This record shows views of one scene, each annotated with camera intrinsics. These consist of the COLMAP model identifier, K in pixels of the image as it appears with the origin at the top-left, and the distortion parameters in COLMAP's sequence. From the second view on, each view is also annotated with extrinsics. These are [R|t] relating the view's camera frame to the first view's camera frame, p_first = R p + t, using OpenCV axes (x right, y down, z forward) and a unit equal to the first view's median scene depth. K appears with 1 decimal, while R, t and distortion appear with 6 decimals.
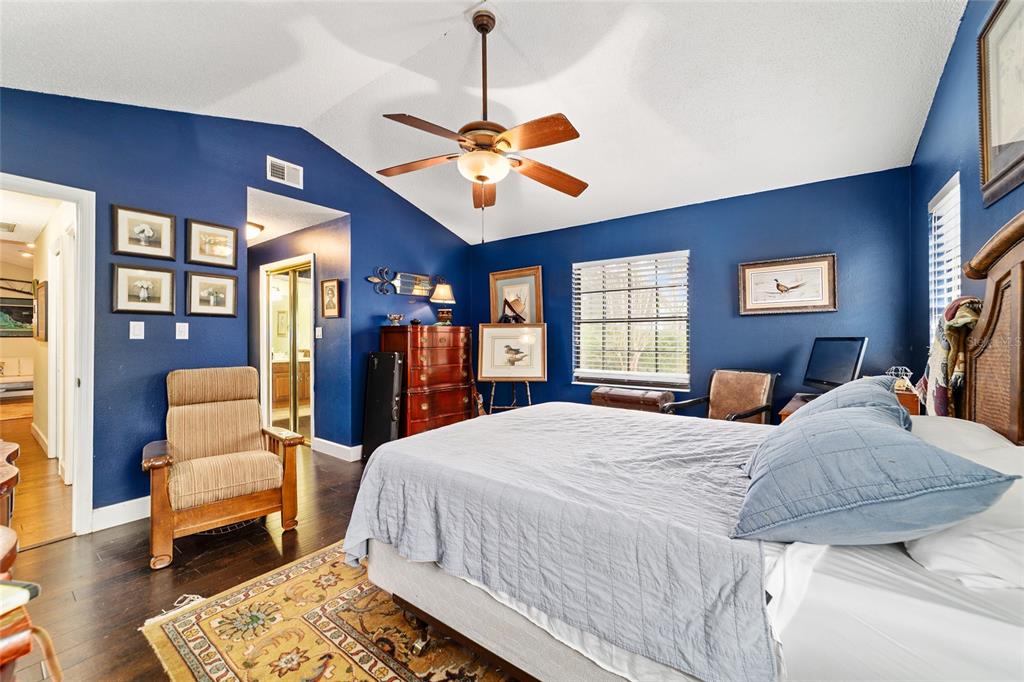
lens RADIAL K [[395.2, 0, 512.6], [0, 395.2, 335.7], [0, 0, 1]] dist [-0.011405, 0.005156]
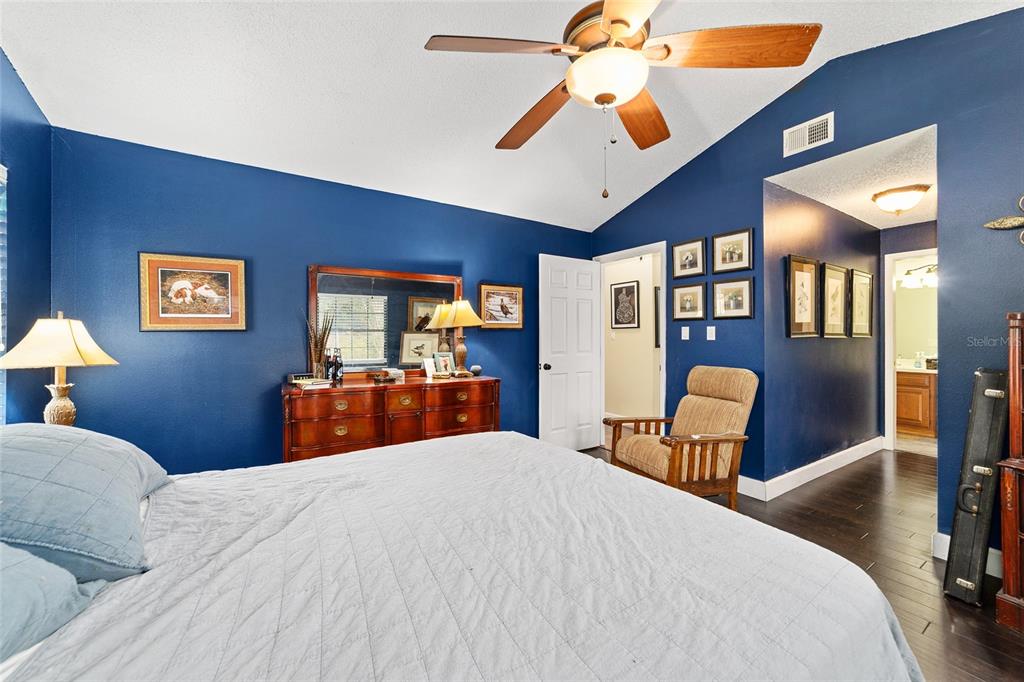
lens RADIAL K [[395.2, 0, 510.8], [0, 395.2, 339.7], [0, 0, 1]] dist [-0.011405, 0.005156]
pose [[-0.343399, 0.010963, -0.939126, 0.480734], [0.007327, 0.999933, 0.008994, -0.008091], [0.939161, -0.003792, -0.343456, 0.867329]]
